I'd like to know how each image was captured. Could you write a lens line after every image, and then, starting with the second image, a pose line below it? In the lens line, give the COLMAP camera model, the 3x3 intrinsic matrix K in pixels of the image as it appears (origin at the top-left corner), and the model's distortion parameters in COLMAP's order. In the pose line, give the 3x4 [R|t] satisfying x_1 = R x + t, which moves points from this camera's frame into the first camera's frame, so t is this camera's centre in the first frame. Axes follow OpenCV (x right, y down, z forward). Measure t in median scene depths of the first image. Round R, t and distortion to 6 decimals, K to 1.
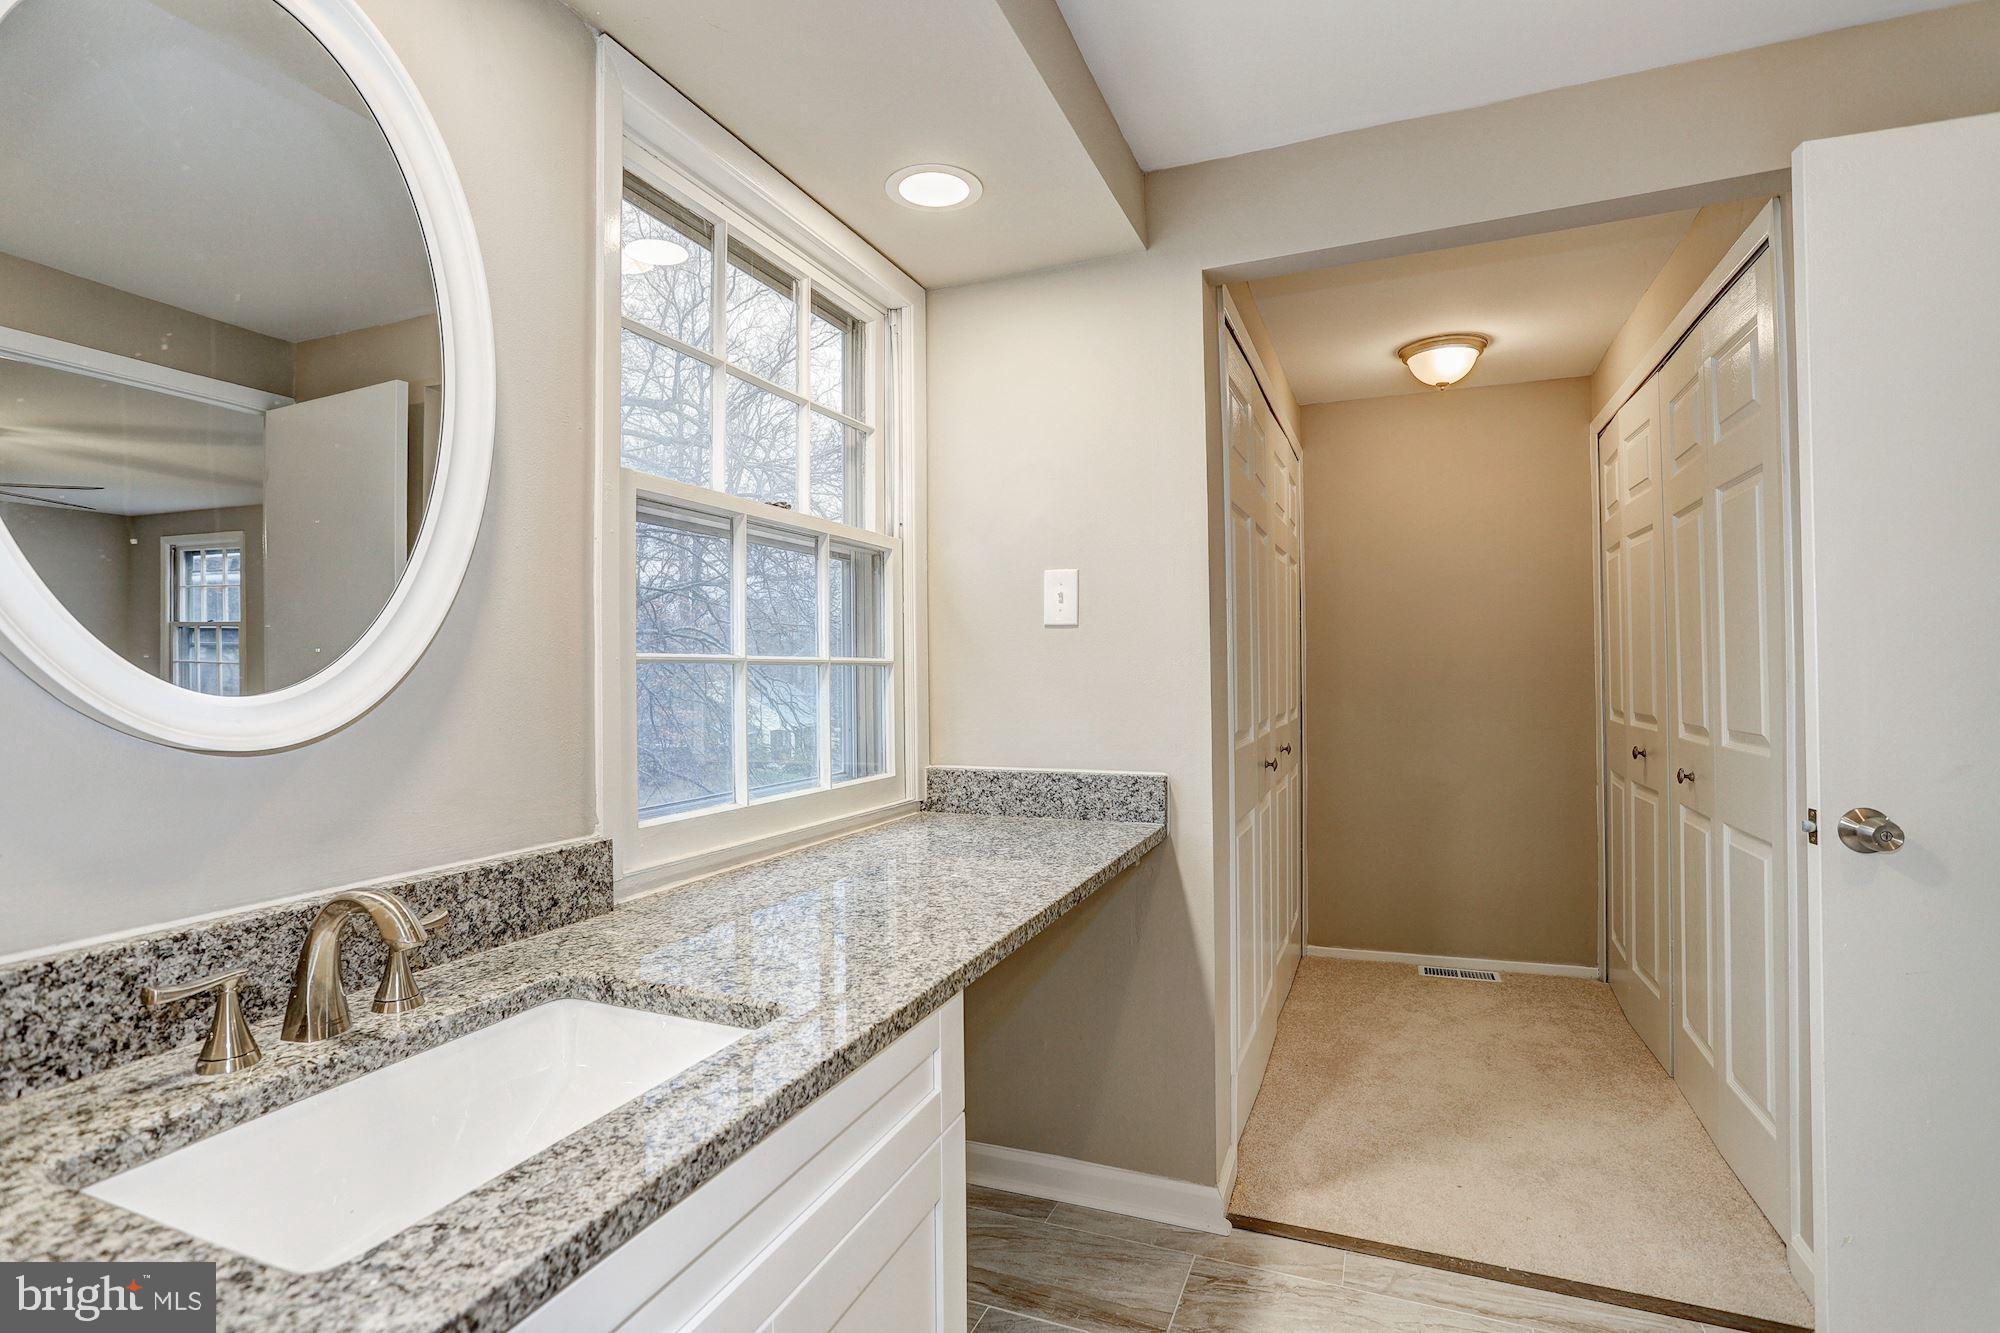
lens RADIAL K [[969.6, 0, 995.6], [0, 969.6, 663.0], [0, 0, 1]] dist [-0.064299, 0.029678]
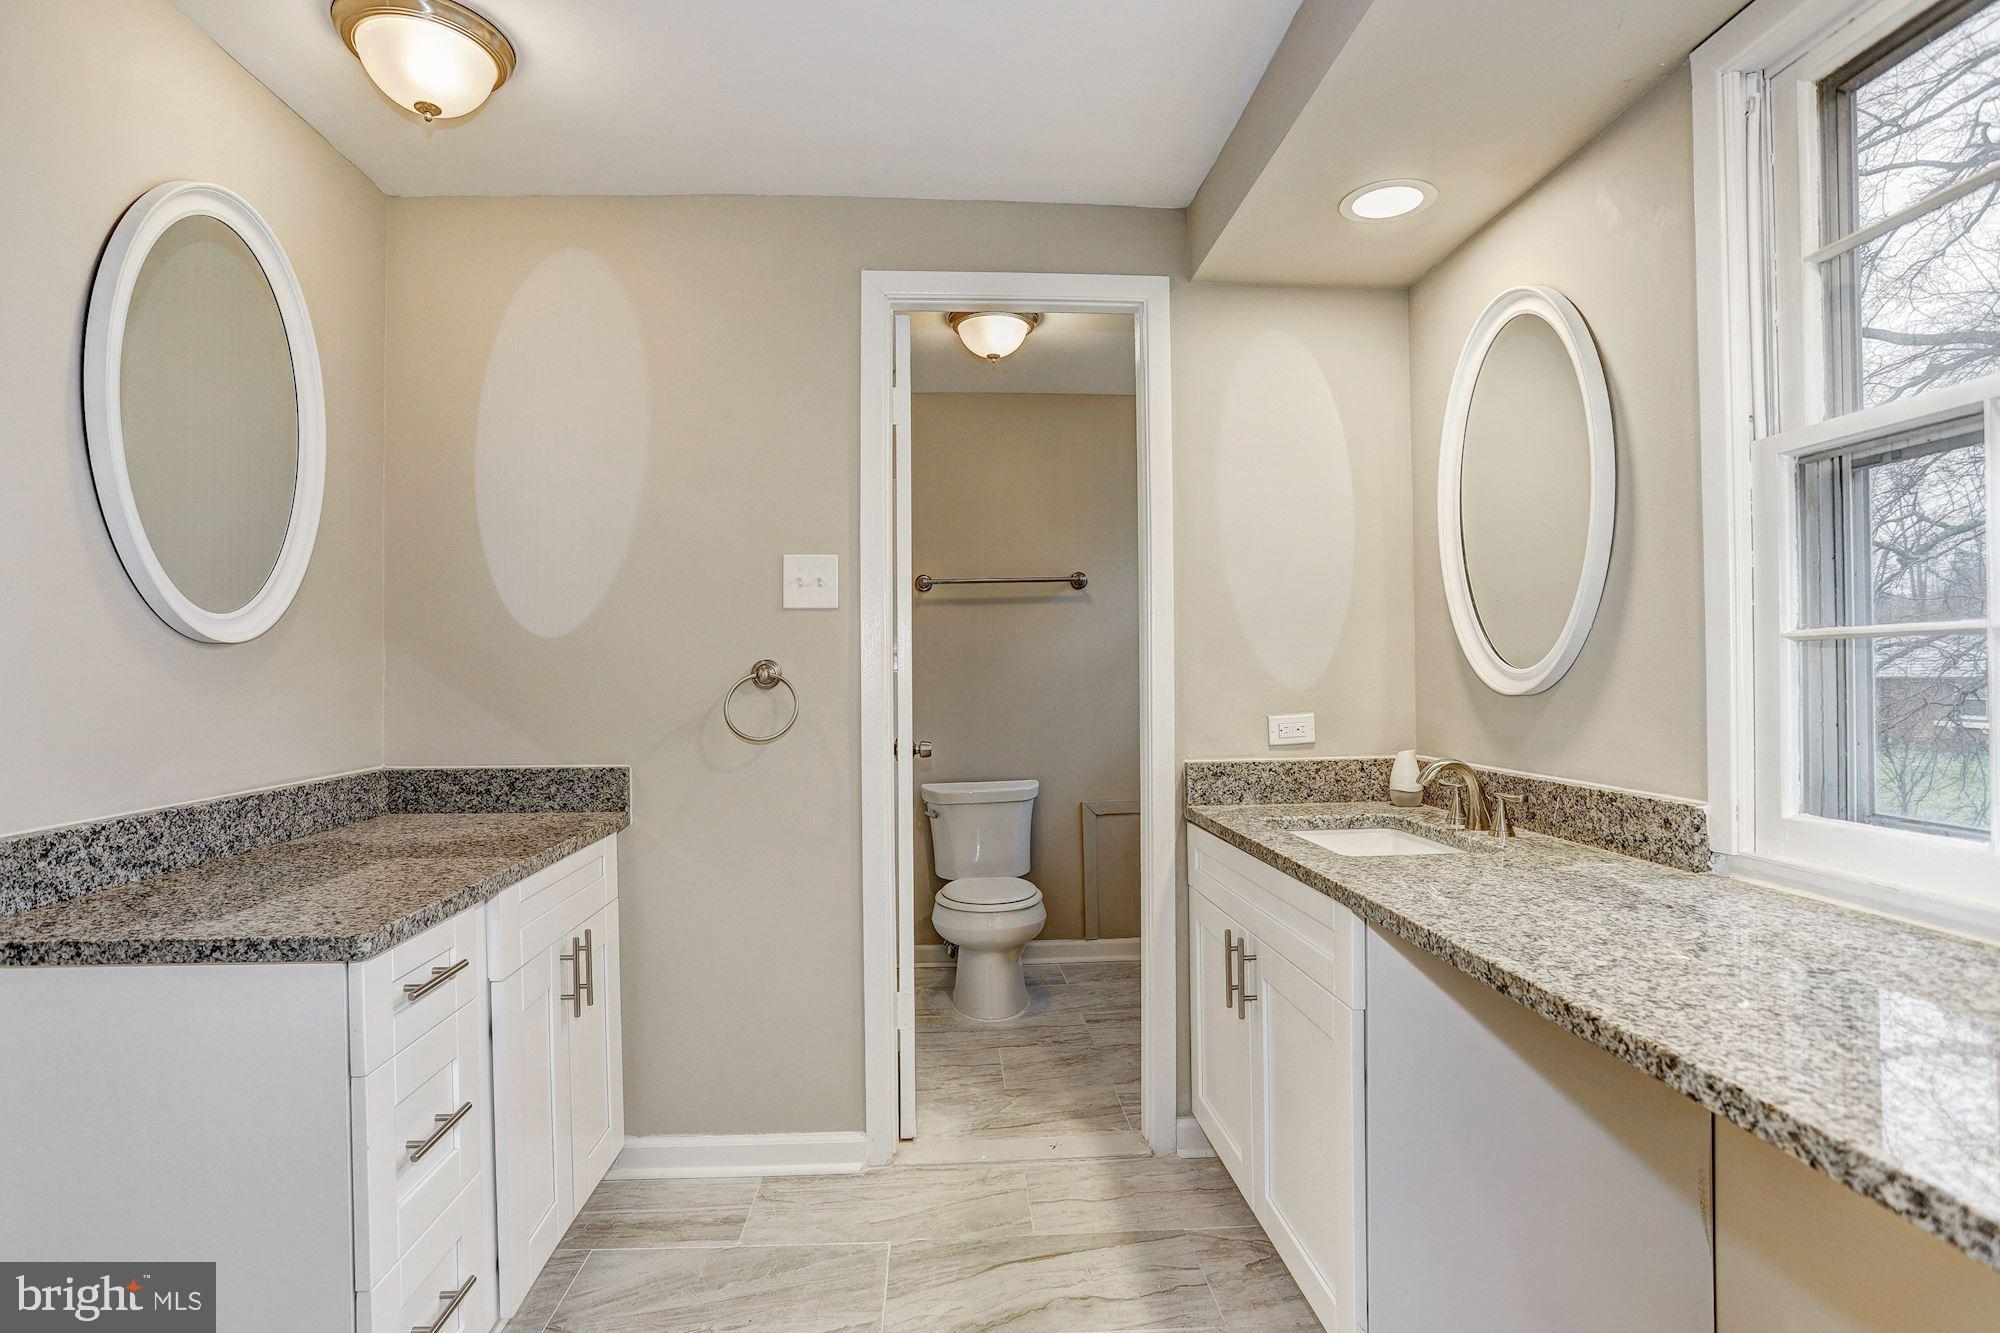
lens RADIAL K [[982.3, 0, 1000.0], [0, 982.3, 666.5], [0, 0, 1]] dist [-0.061501, 0.021491]
pose [[-0.897603, 0.014579, -0.440563, 0.857633], [0.022286, 0.999676, -0.012326, 0.023524], [0.440240, -0.020882, -0.897637, 1.792034]]
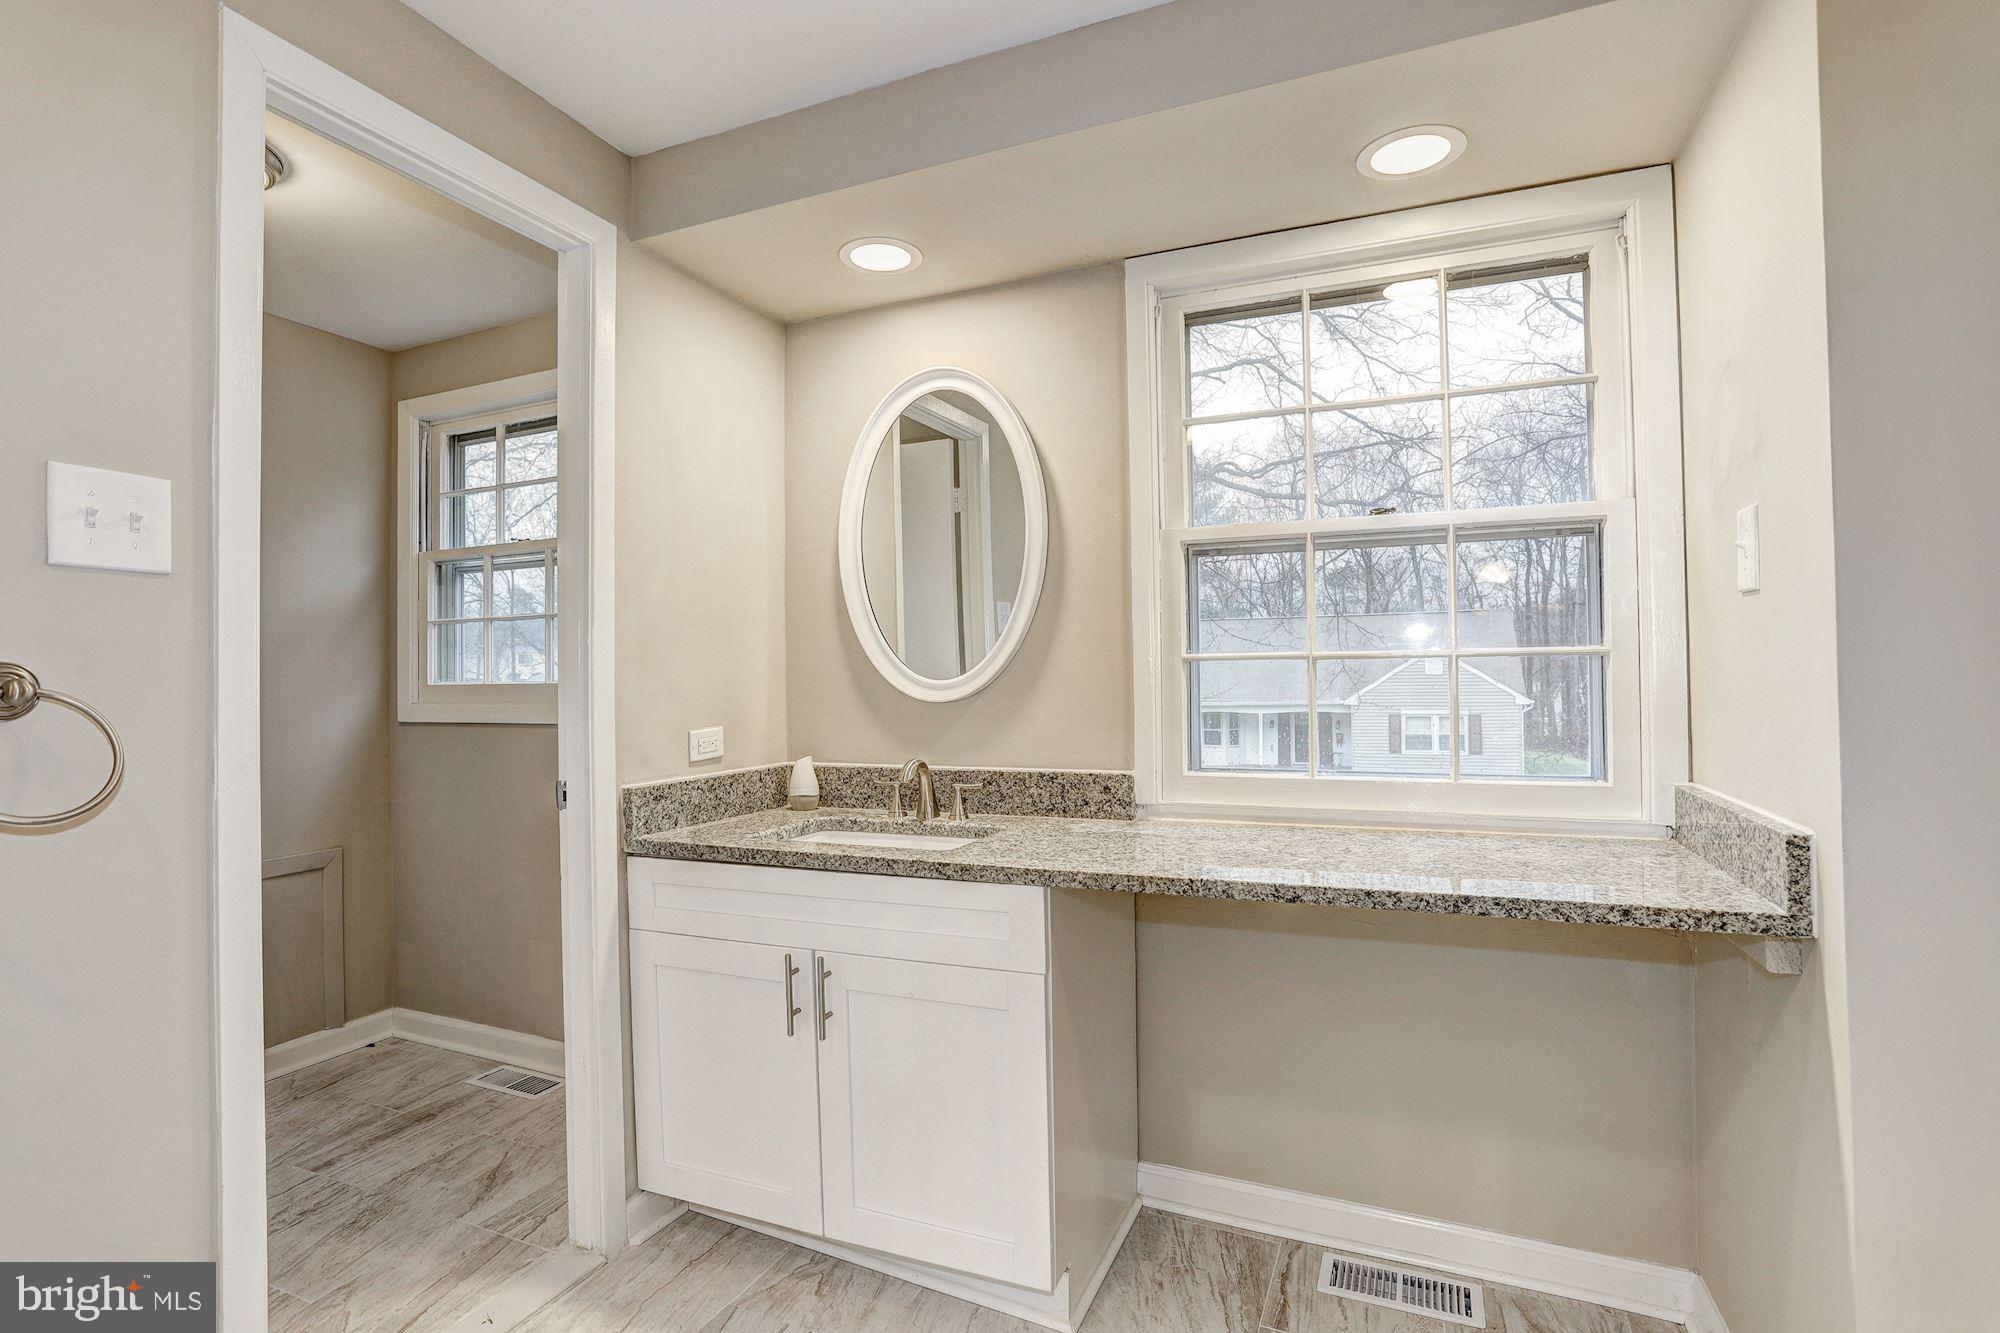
lens RADIAL K [[969.6, 0, 995.6], [0, 969.6, 663.0], [0, 0, 1]] dist [-0.064299, 0.029678]
pose [[-0.014607, -0.004880, -0.999881, 1.312404], [0.021034, 0.999765, -0.005186, 0.004265], [0.999672, -0.021107, -0.014501, 0.885730]]
